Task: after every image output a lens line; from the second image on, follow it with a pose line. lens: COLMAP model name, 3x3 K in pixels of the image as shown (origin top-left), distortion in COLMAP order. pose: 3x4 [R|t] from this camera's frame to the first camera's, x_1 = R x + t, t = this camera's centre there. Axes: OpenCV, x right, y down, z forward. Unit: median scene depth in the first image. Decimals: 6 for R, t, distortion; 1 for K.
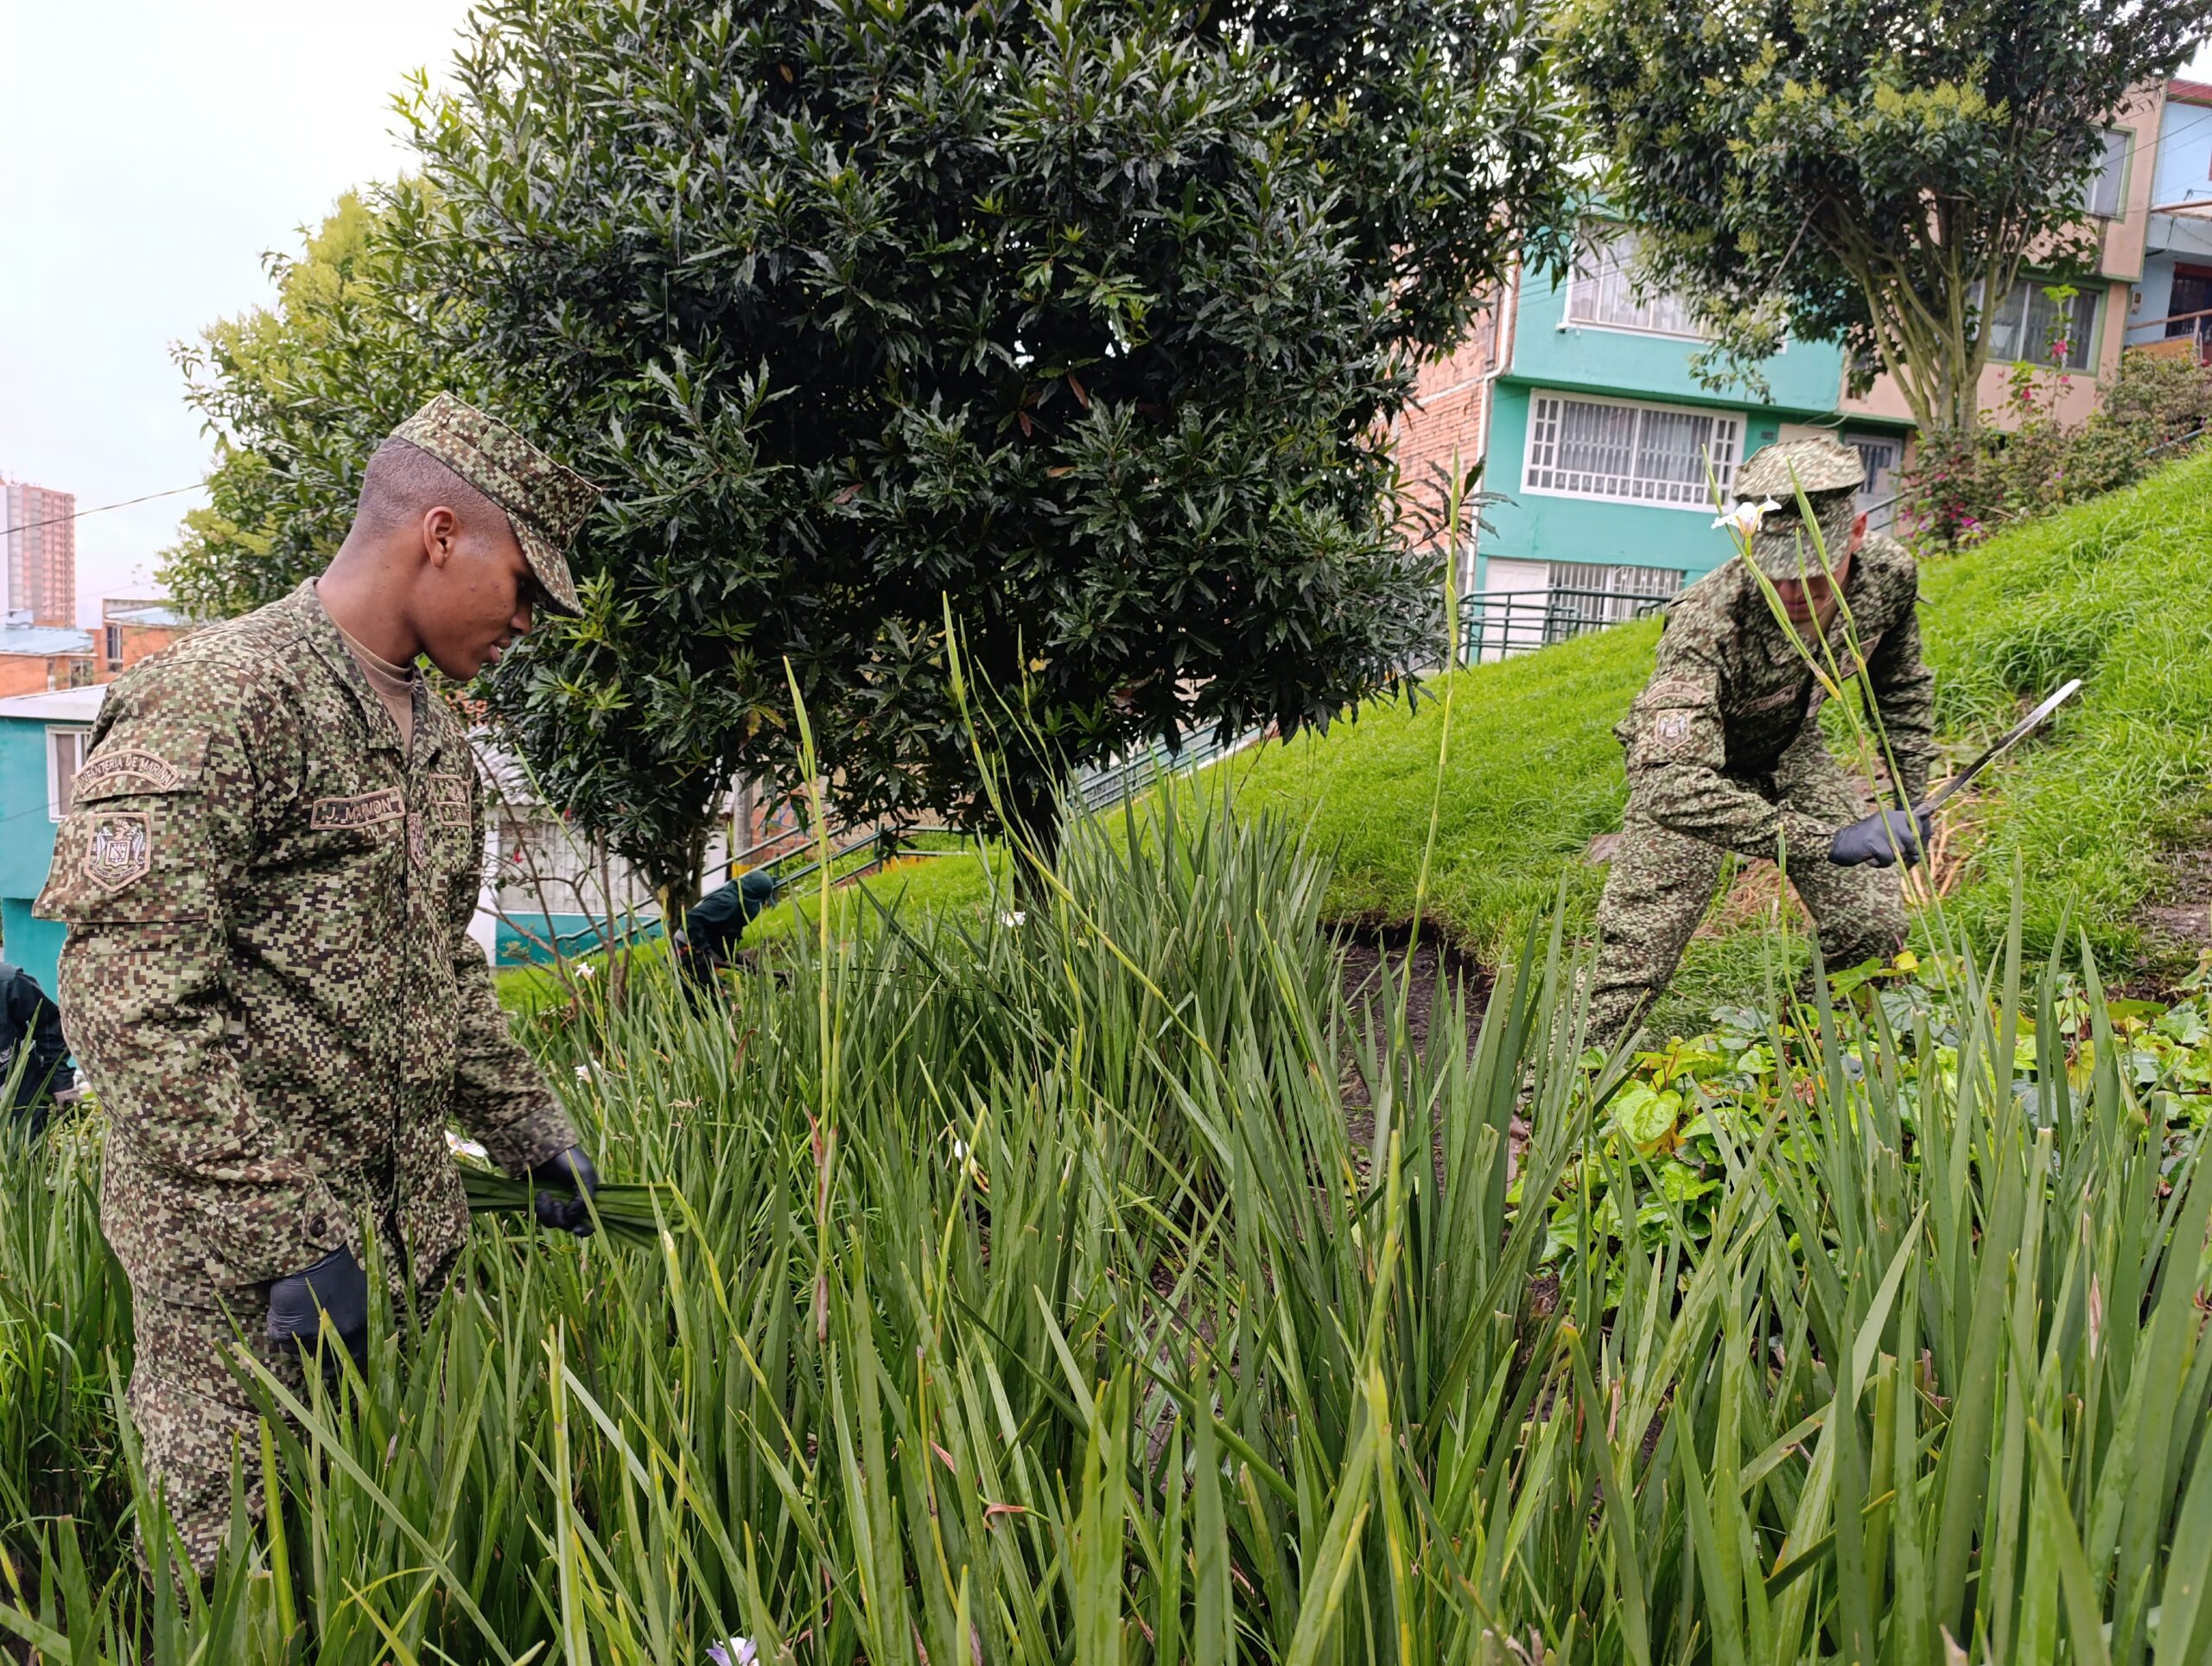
lens RADIAL K [[1500.3, 0, 1109.0], [0, 1500.3, 800.5], [0, 0, 1]] dist [0.007206, -0.027600]
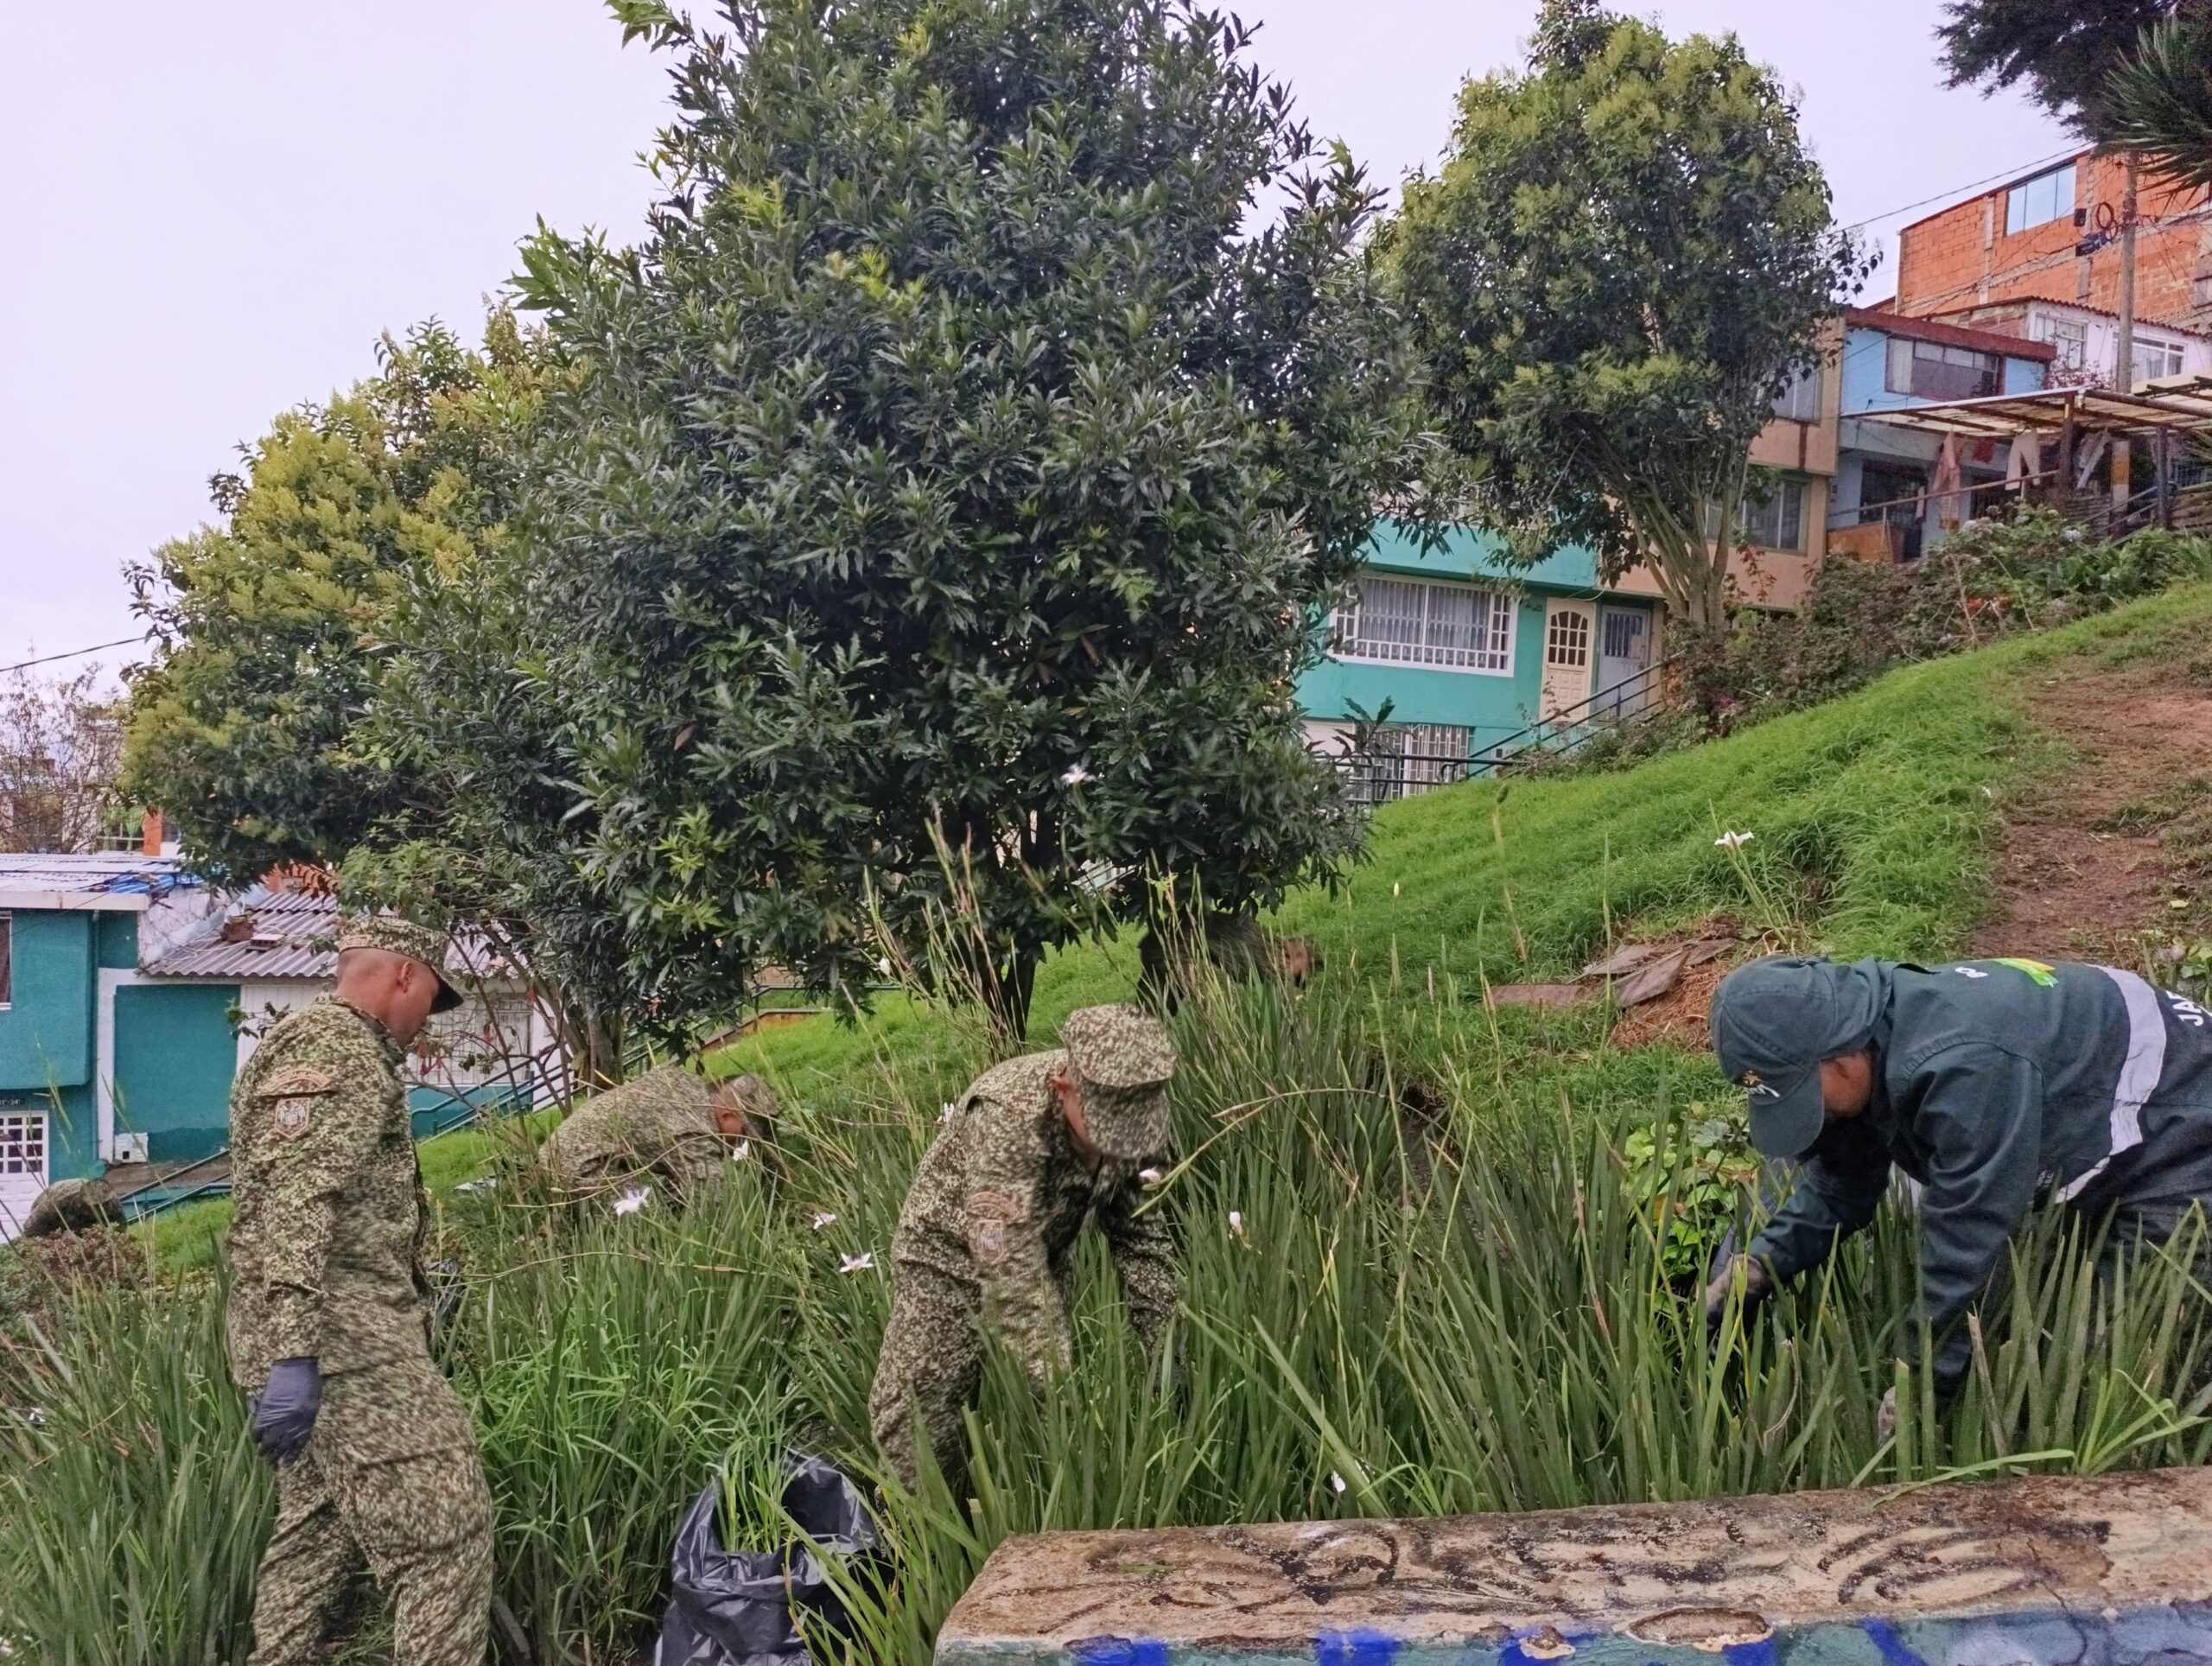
lens RADIAL K [[1490.1, 0, 1106.0], [0, 1490.1, 833.0], [0, 0, 1]] dist [-0.013719, -0.003493]
pose [[0.990192, -0.022781, 0.137845, -0.087500], [0.032745, 0.996978, -0.070449, -0.015544], [-0.135823, 0.074272, 0.987945, -0.102824]]
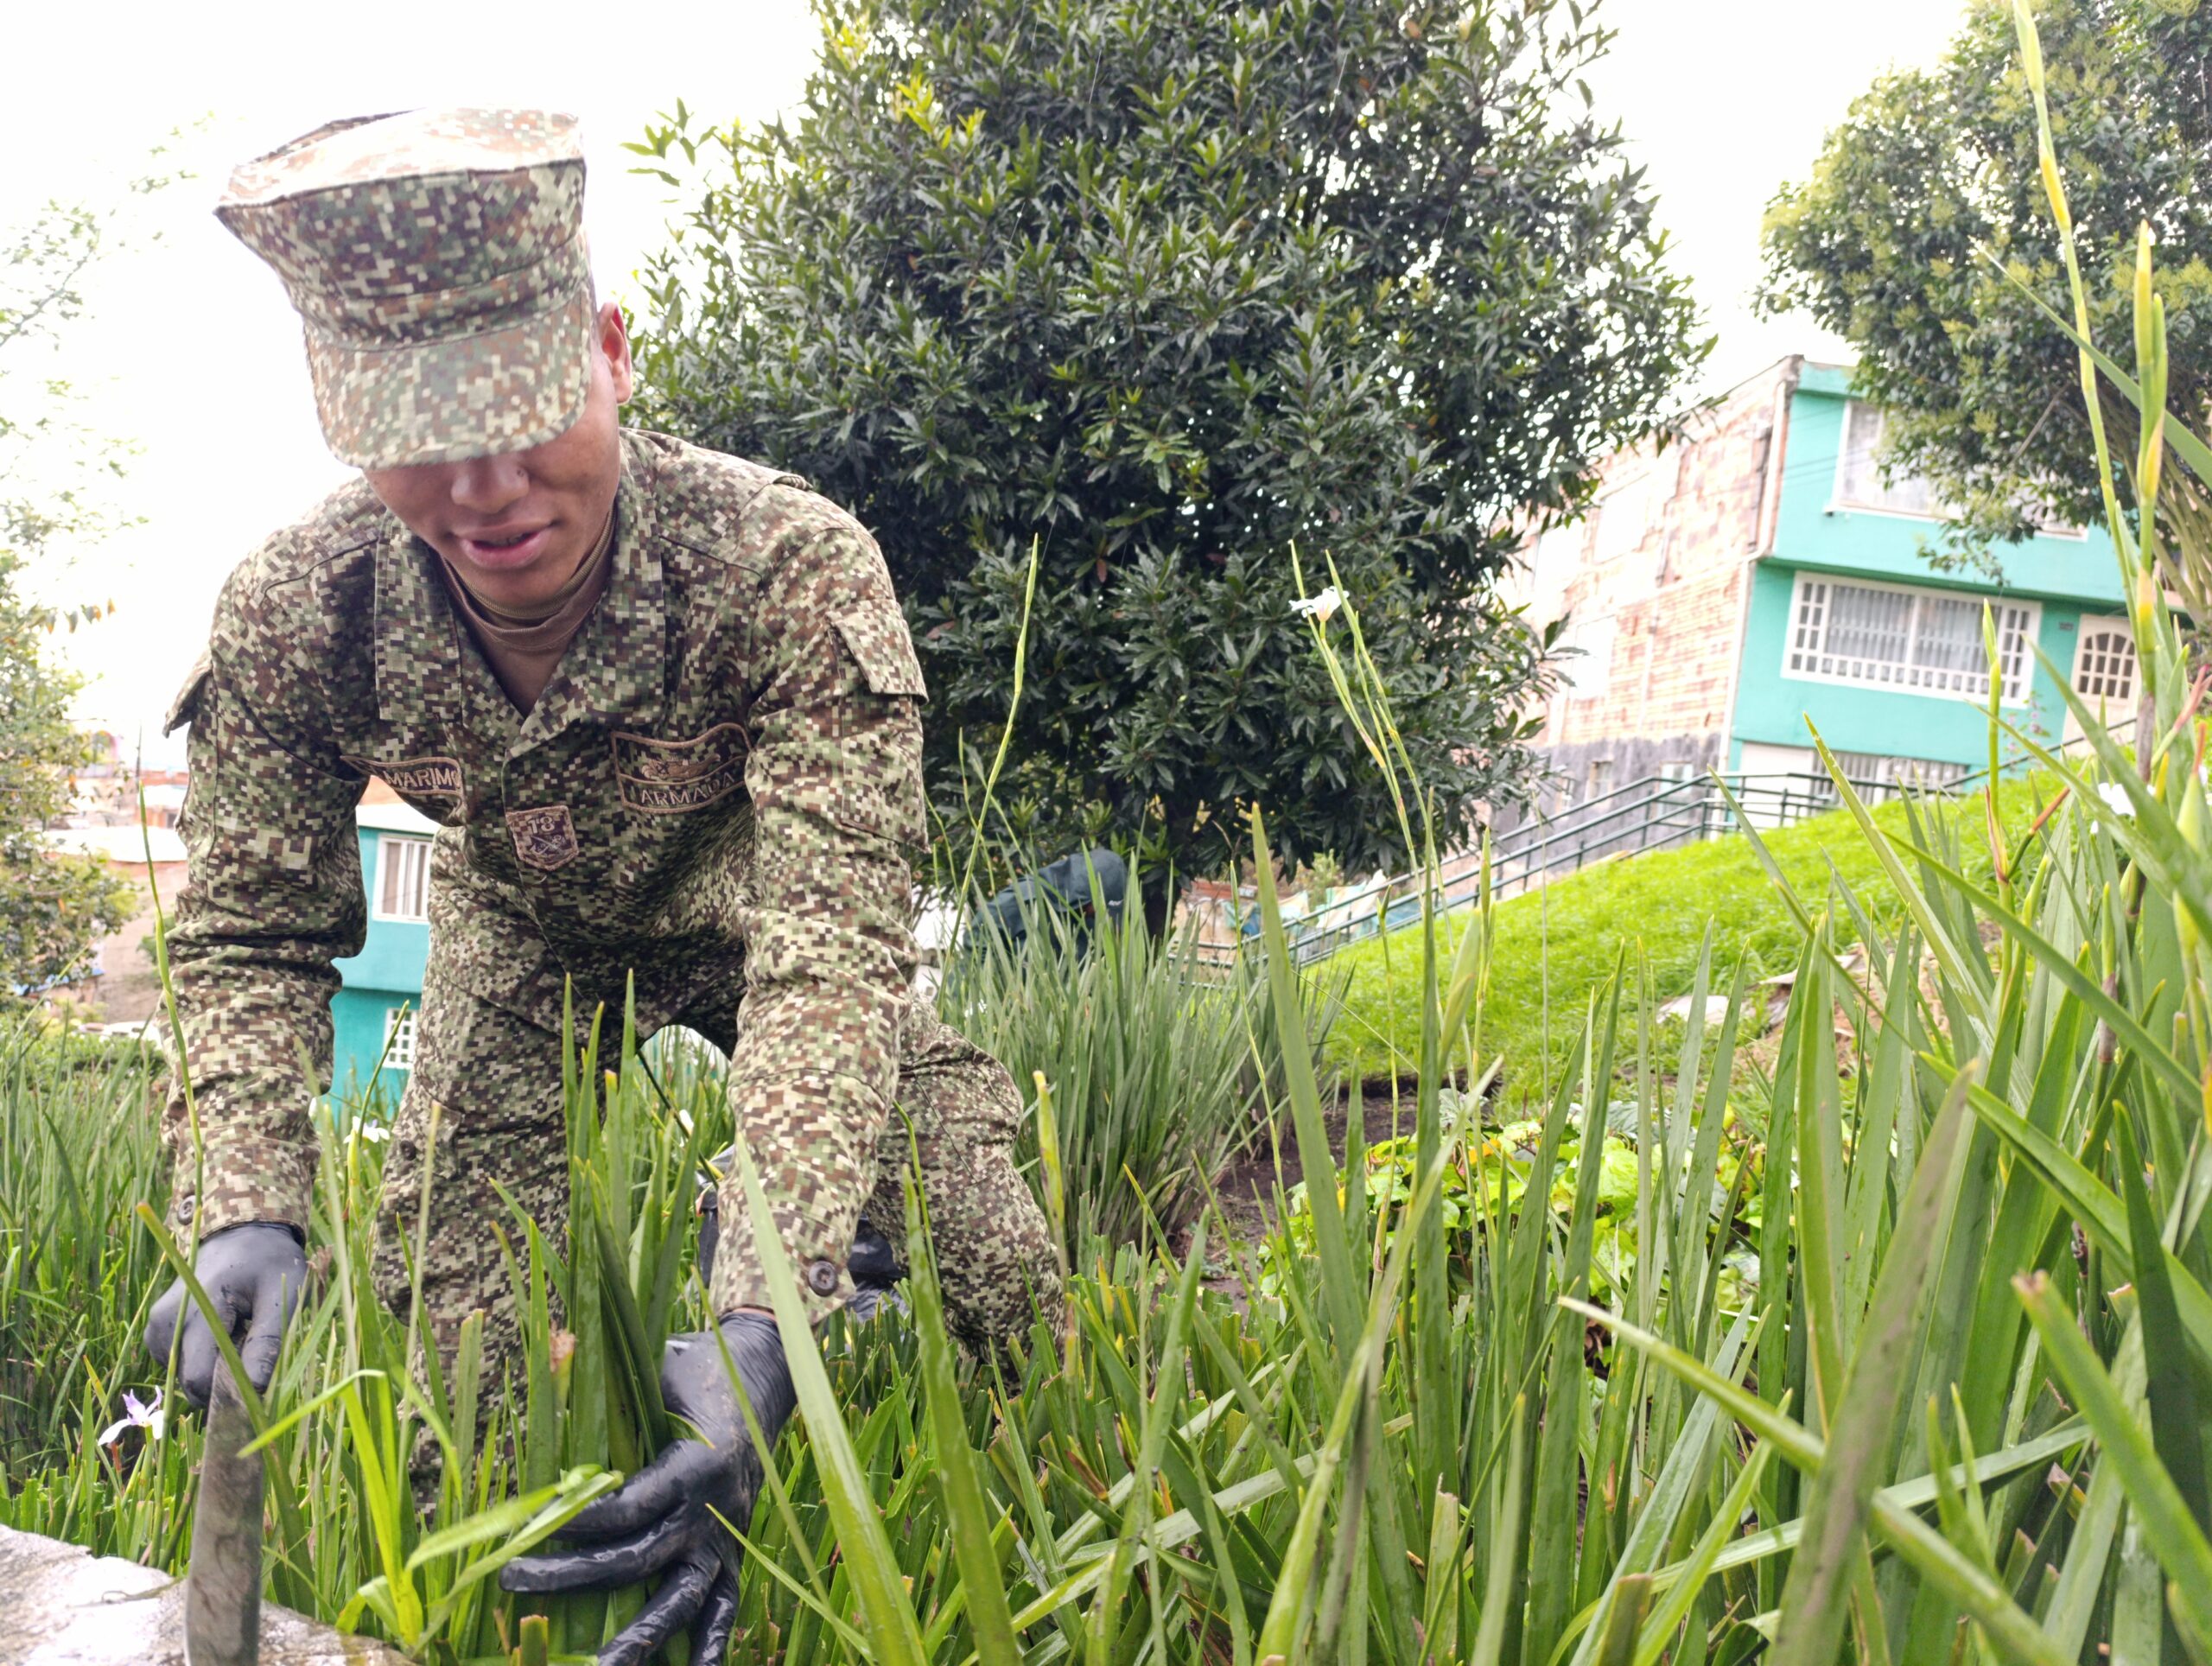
lens RADIAL K [[1490.1, 0, 1106.0], [0, 1490.1, 833.0], [0, 0, 1]] dist [-0.013719, -0.003493]
pose [[0.979584, 0.054999, -0.193364, 0.082742], [-0.072271, 0.993889, -0.083430, 0.013677], [0.187594, 0.095701, 0.977573, -0.015268]]
